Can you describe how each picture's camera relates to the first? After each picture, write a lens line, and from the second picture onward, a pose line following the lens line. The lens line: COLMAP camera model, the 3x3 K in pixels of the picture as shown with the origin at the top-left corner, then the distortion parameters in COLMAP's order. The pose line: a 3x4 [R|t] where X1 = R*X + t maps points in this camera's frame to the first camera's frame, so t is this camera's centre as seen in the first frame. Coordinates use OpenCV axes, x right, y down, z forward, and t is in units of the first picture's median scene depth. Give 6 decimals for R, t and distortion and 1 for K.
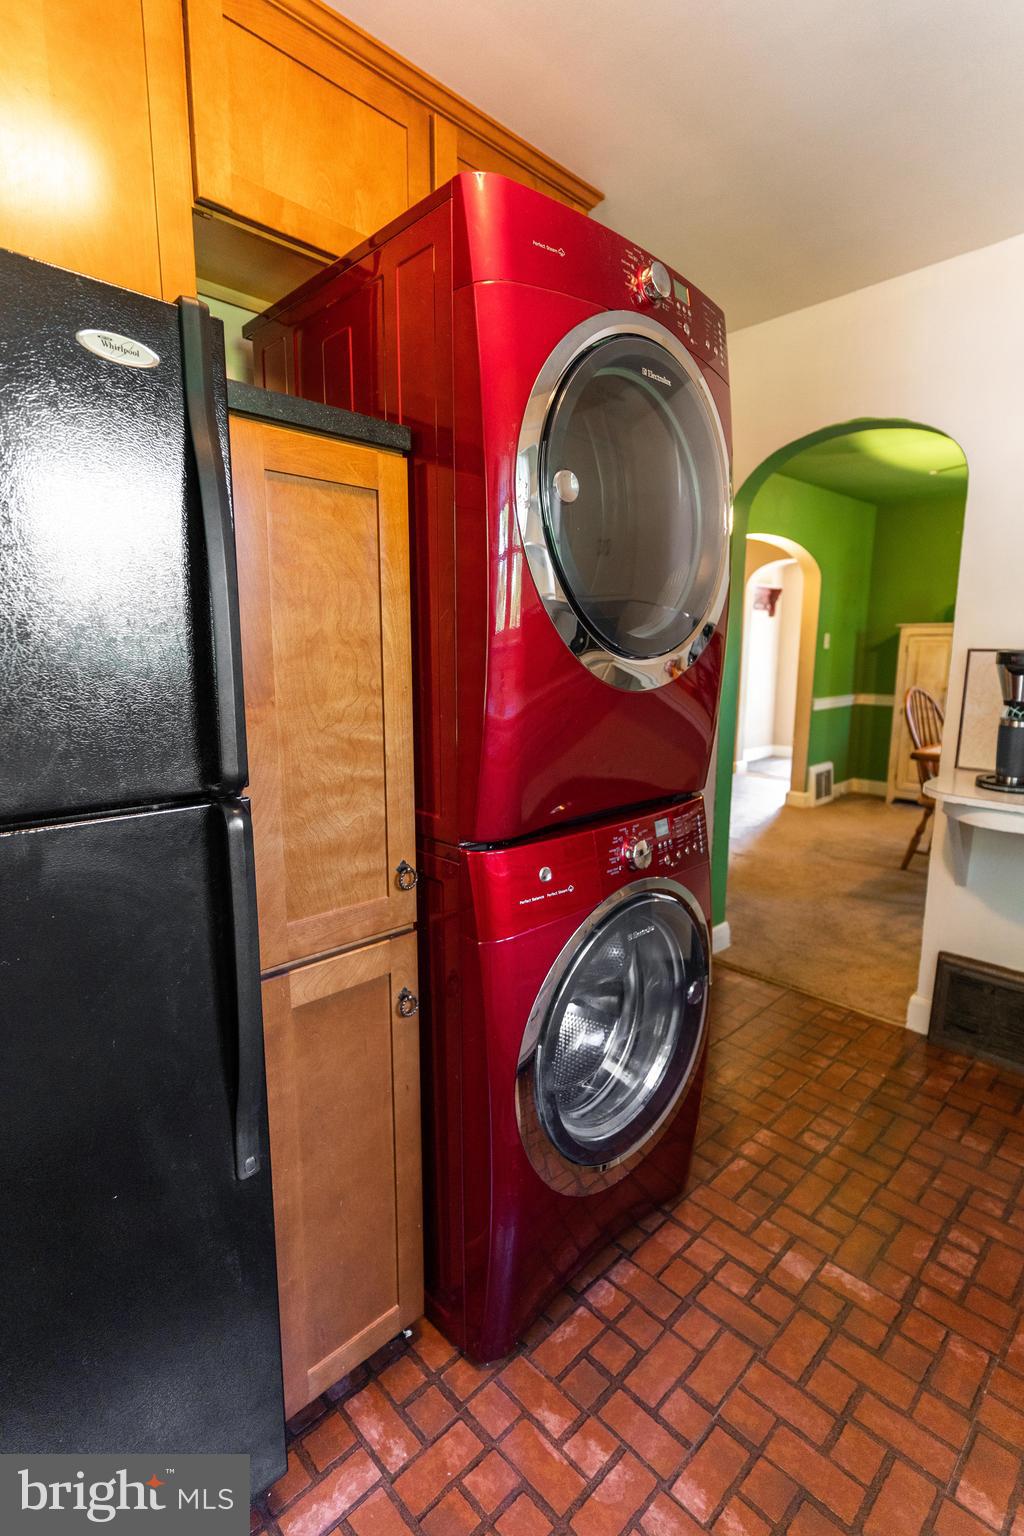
lens RADIAL K [[726.6, 0, 512.0], [0, 726.6, 768.0], [0, 0, 1]] dist [0.000293, 0.001147]
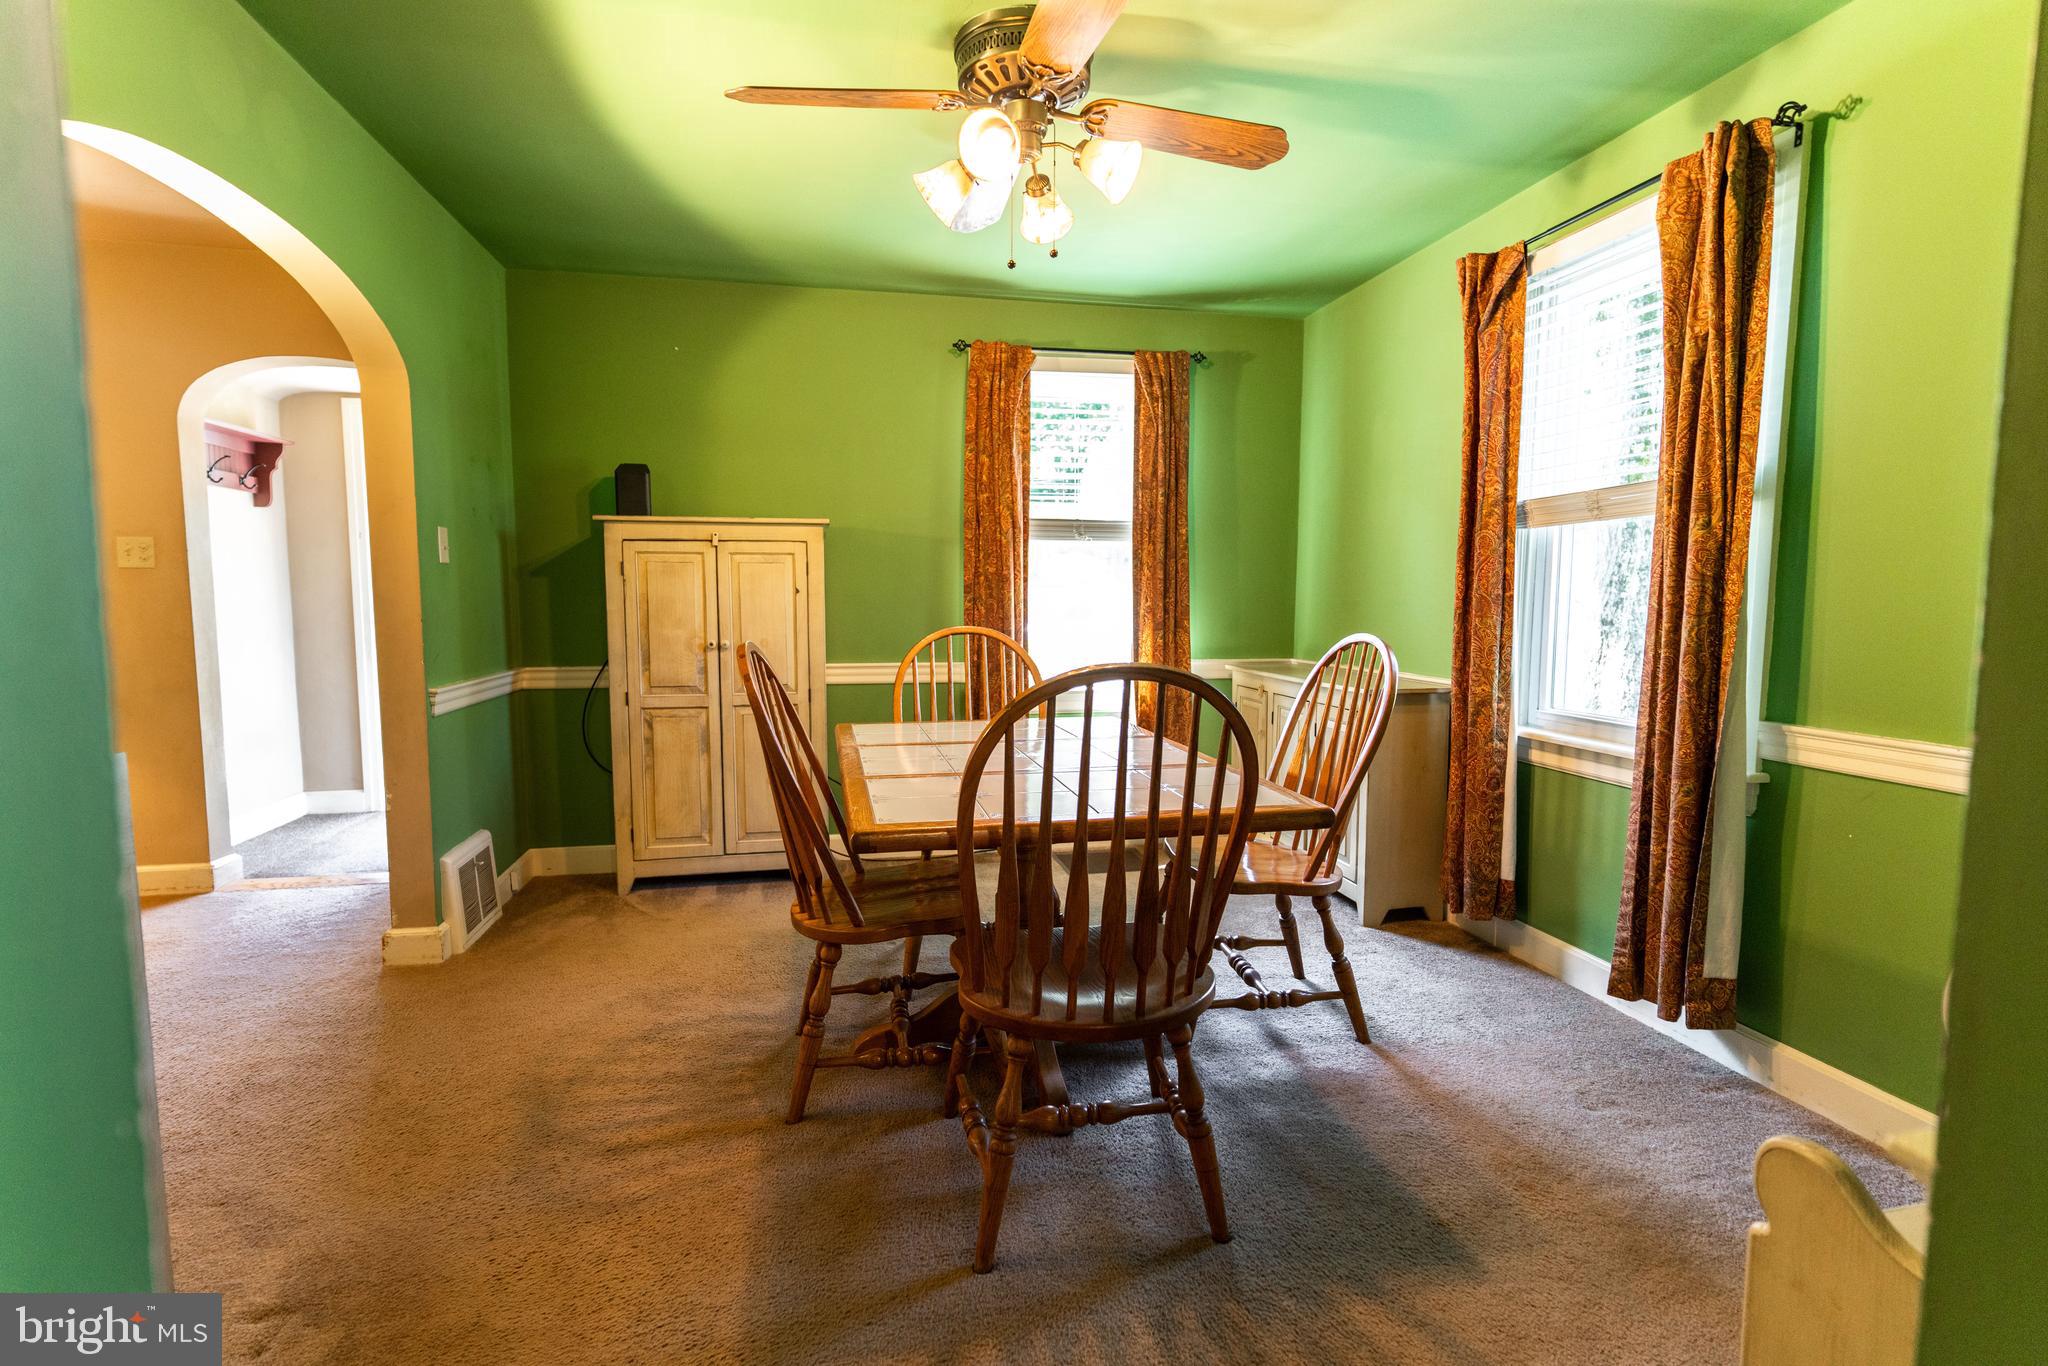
lens RADIAL K [[968.7, 0, 1024.0], [0, 968.7, 683.0], [0, 0, 1]] dist [0.000293, 0.001147]
pose [[0.533109, -0.079415, 0.842311, 0.135356], [0.145811, 0.989312, 0.000989, -0.048509], [-0.833387, 0.122291, 0.538991, 0.421270]]
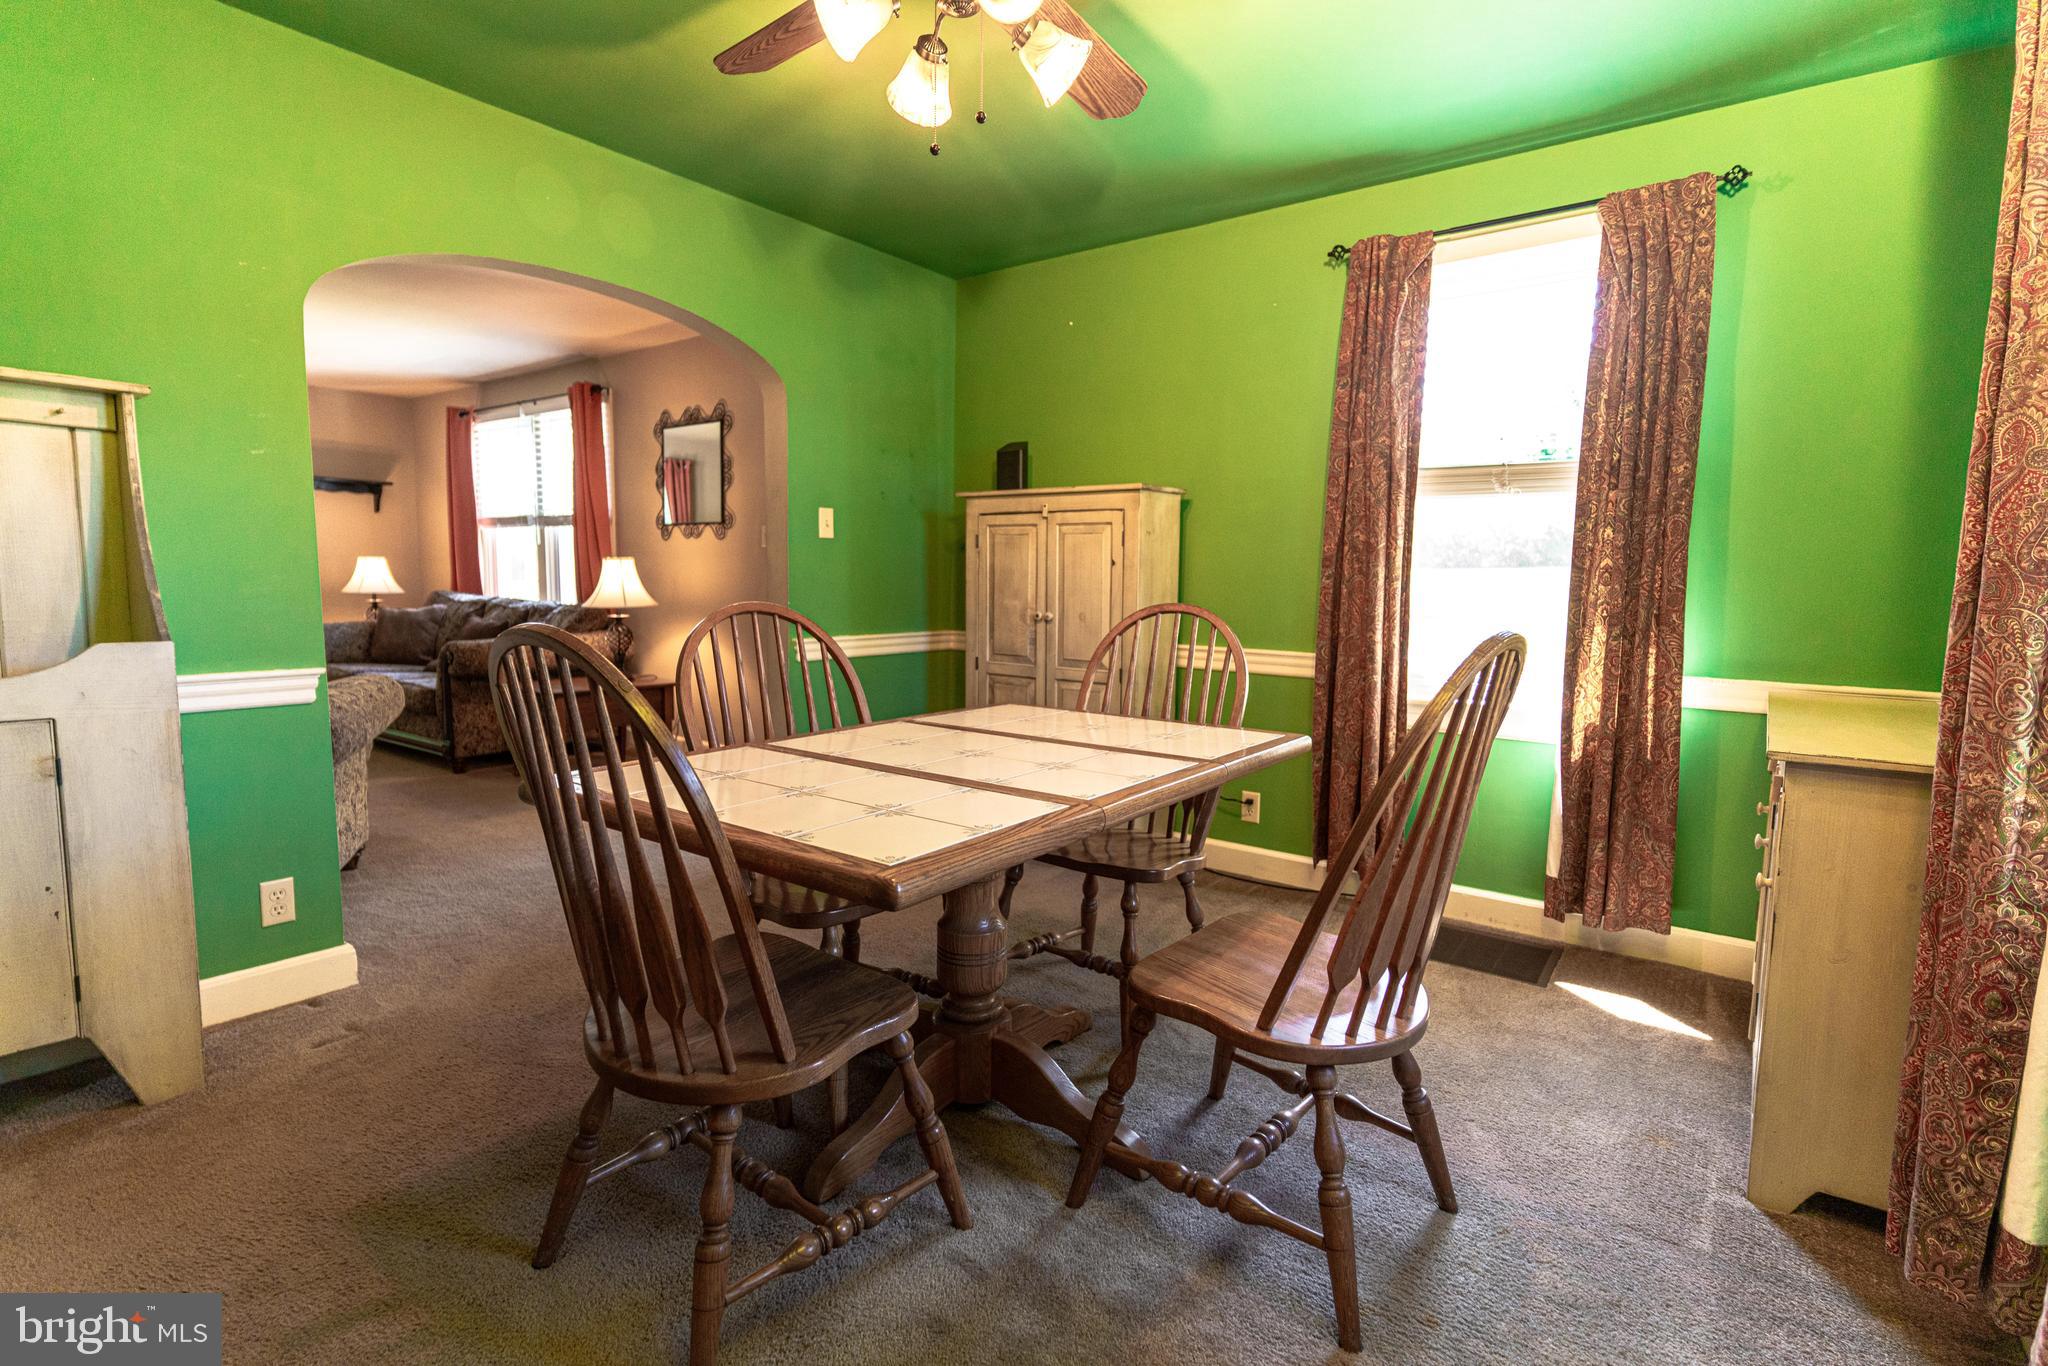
lens RADIAL K [[968.7, 0, 1024.0], [0, 968.7, 683.0], [0, 0, 1]] dist [0.000293, 0.001147]
pose [[0.985545, -0.003077, 0.169385, 0.432902], [0.013504, 0.998080, -0.060441, -0.021834], [-0.168874, 0.061855, 0.983695, 0.315248]]
